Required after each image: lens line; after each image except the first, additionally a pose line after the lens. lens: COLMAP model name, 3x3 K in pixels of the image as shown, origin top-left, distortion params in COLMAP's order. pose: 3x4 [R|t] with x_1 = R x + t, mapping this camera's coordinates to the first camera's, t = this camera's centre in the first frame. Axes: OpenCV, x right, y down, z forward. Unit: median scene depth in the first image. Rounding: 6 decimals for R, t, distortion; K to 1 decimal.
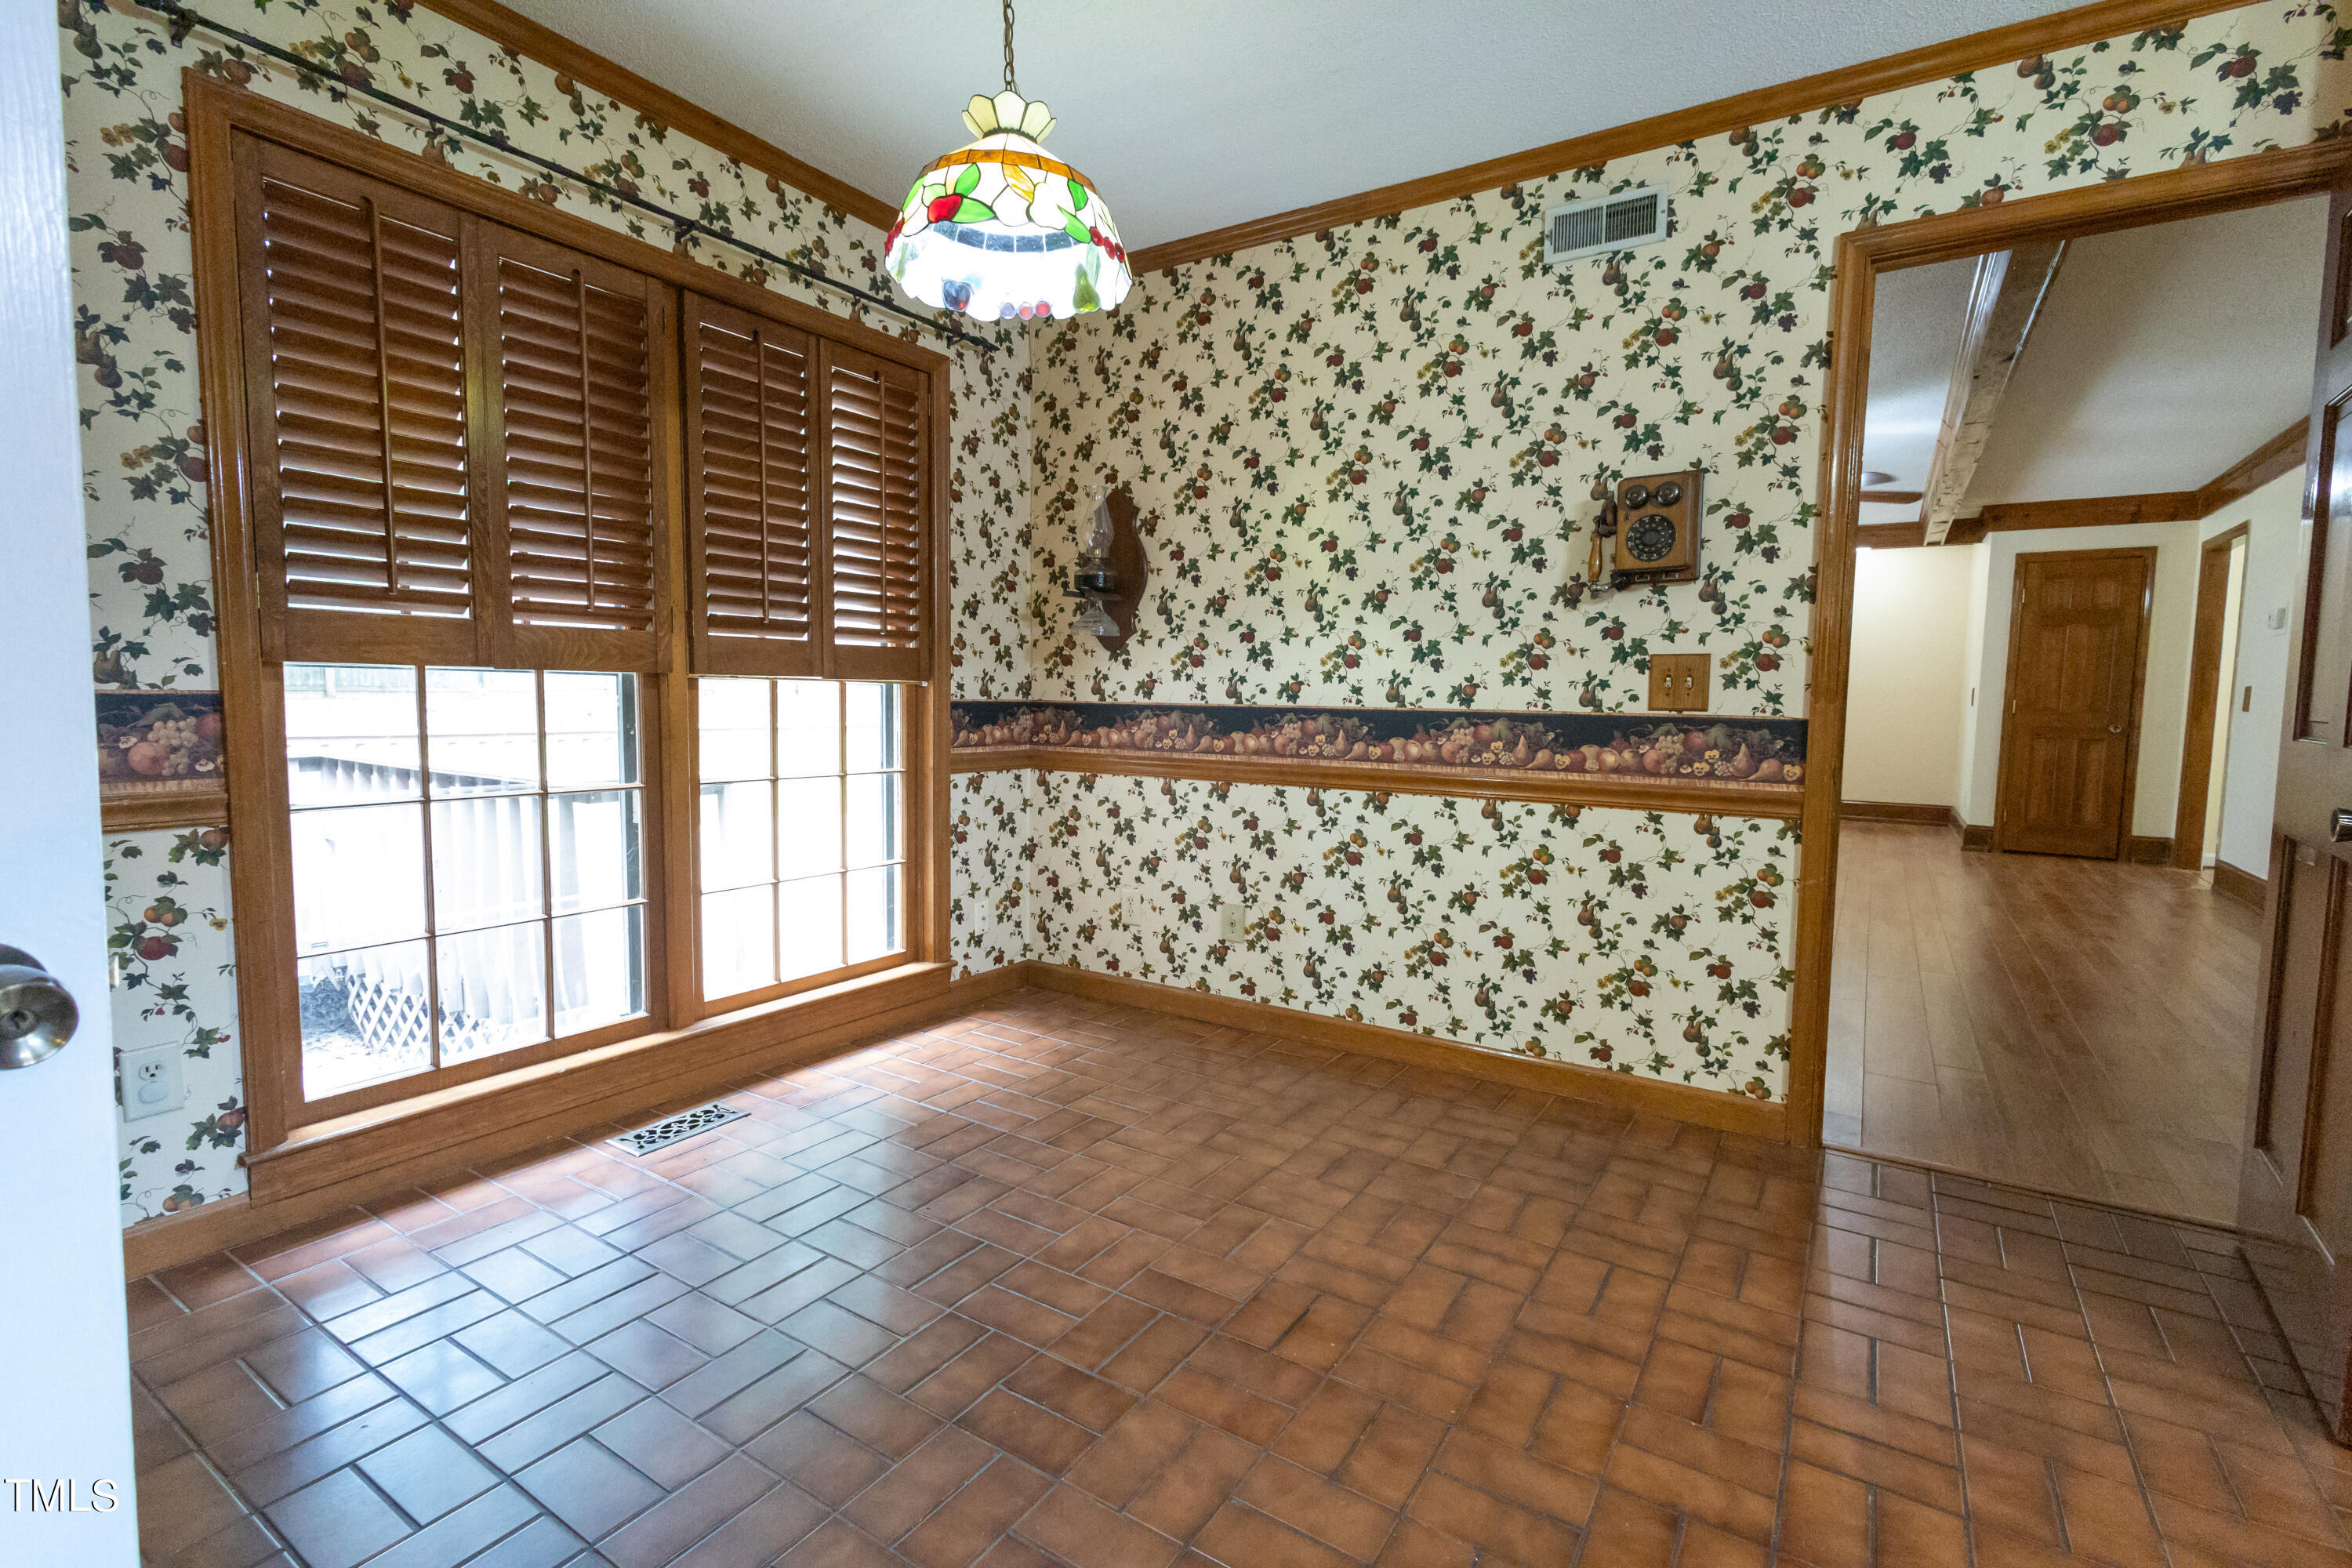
lens RADIAL K [[1079.2, 0, 1174.5], [0, 1079.2, 784.3], [0, 0, 1]] dist [0.015444, -0.003895]
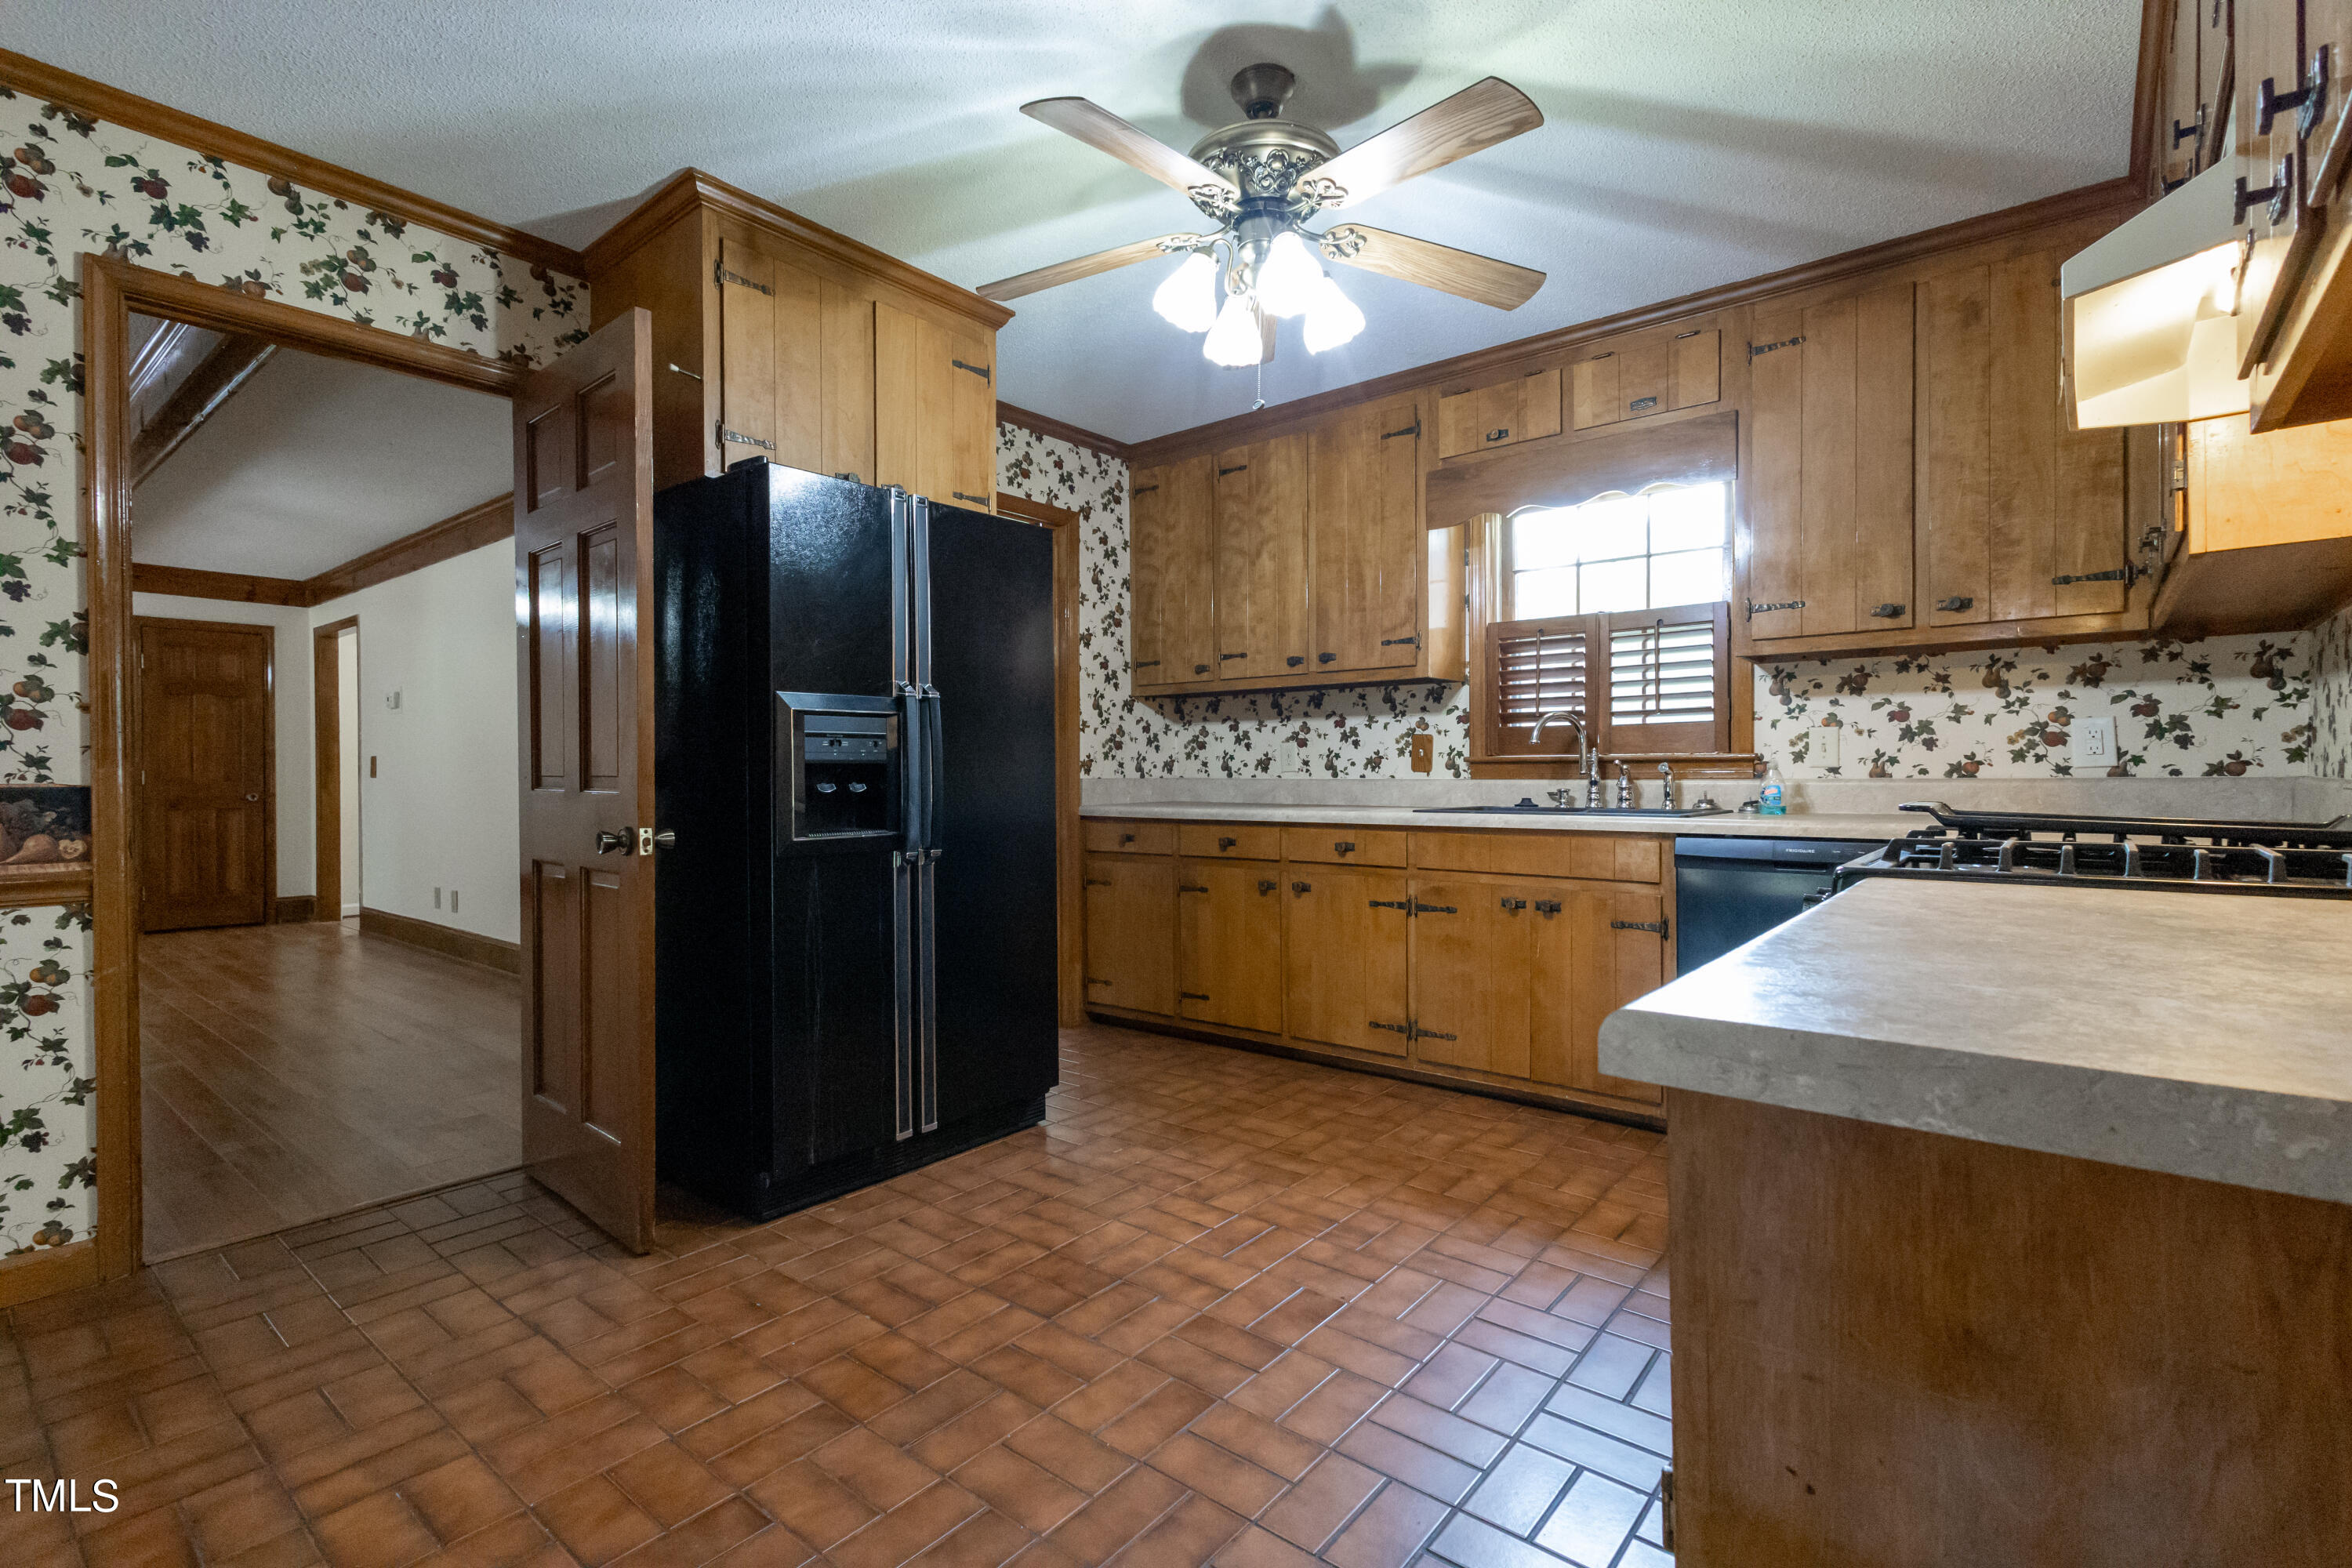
lens RADIAL K [[1079.2, 0, 1180.2], [0, 1079.2, 784.1], [0, 0, 1]] dist [0.015444, -0.003895]
pose [[0.112056, -0.024056, 0.993411, -0.188958], [0.090527, 0.995797, 0.013903, 0.005784], [-0.989570, 0.088373, 0.113763, 0.028850]]
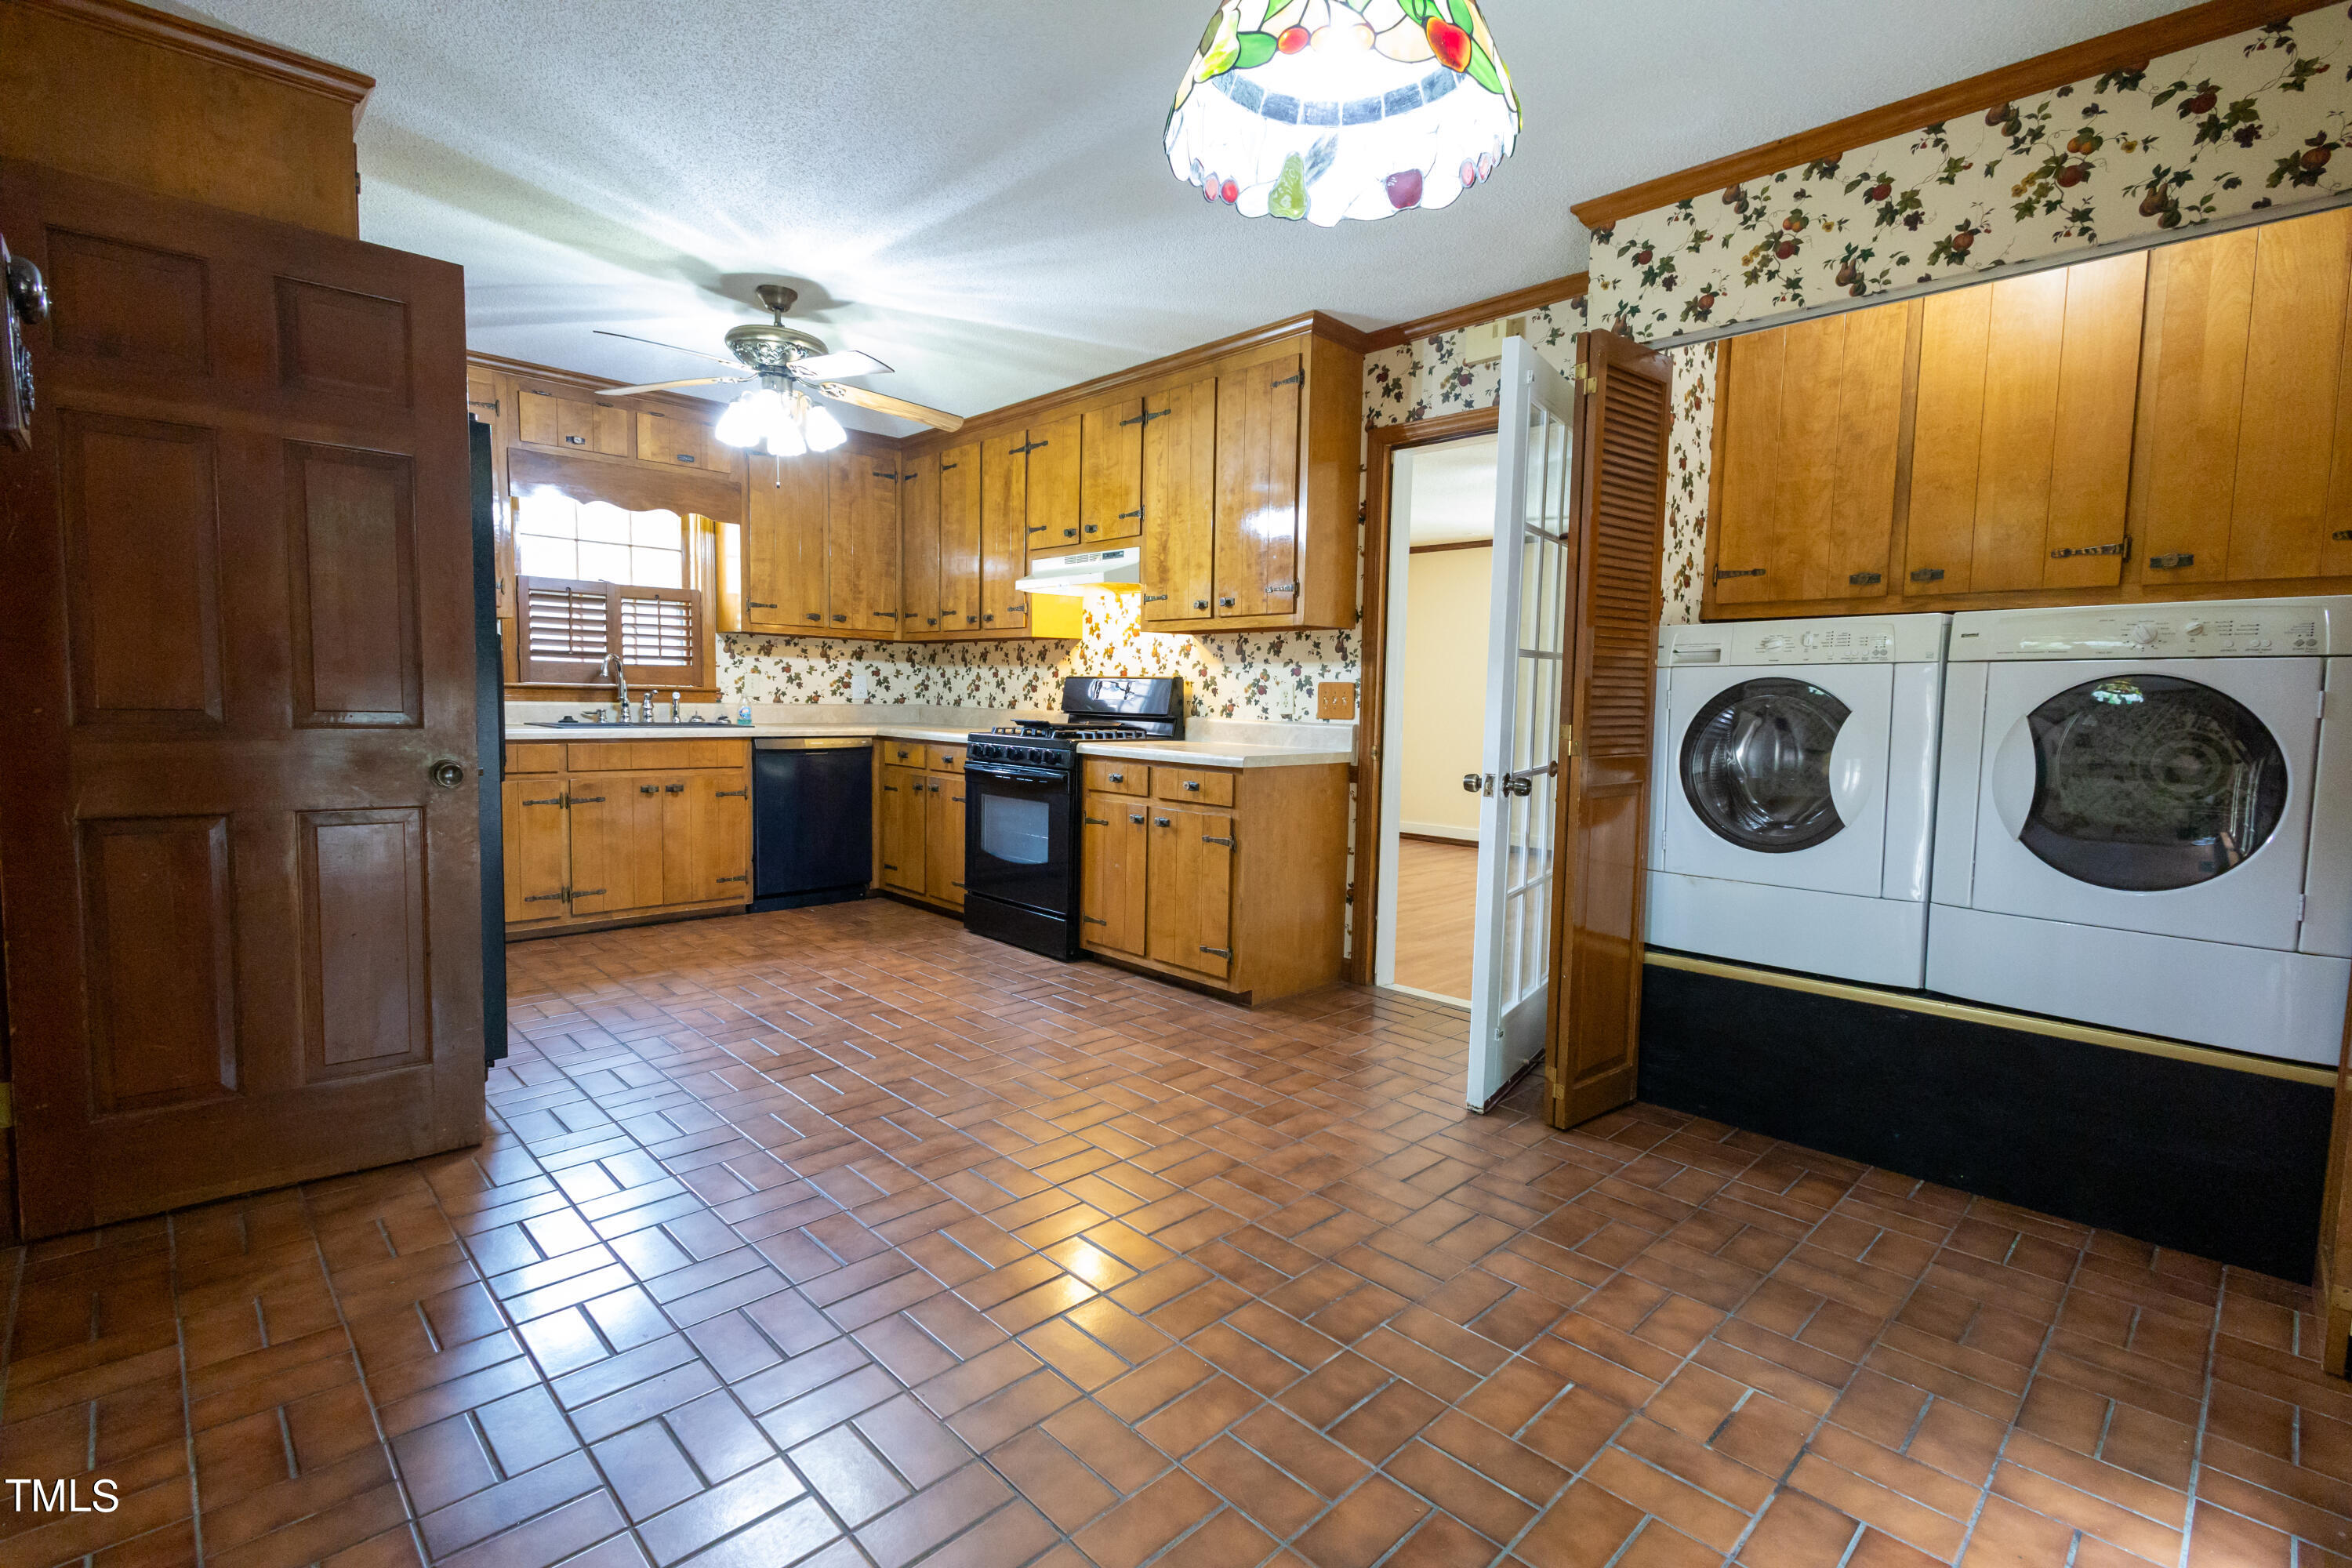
lens RADIAL K [[1079.2, 0, 1178.0], [0, 1079.2, 775.4], [0, 0, 1]] dist [0.015444, -0.003895]
pose [[-0.973116, -0.053395, 0.224040, -0.183466], [-0.017298, 0.986952, 0.160081, -0.144281], [-0.229664, 0.151902, -0.961343, 1.433671]]
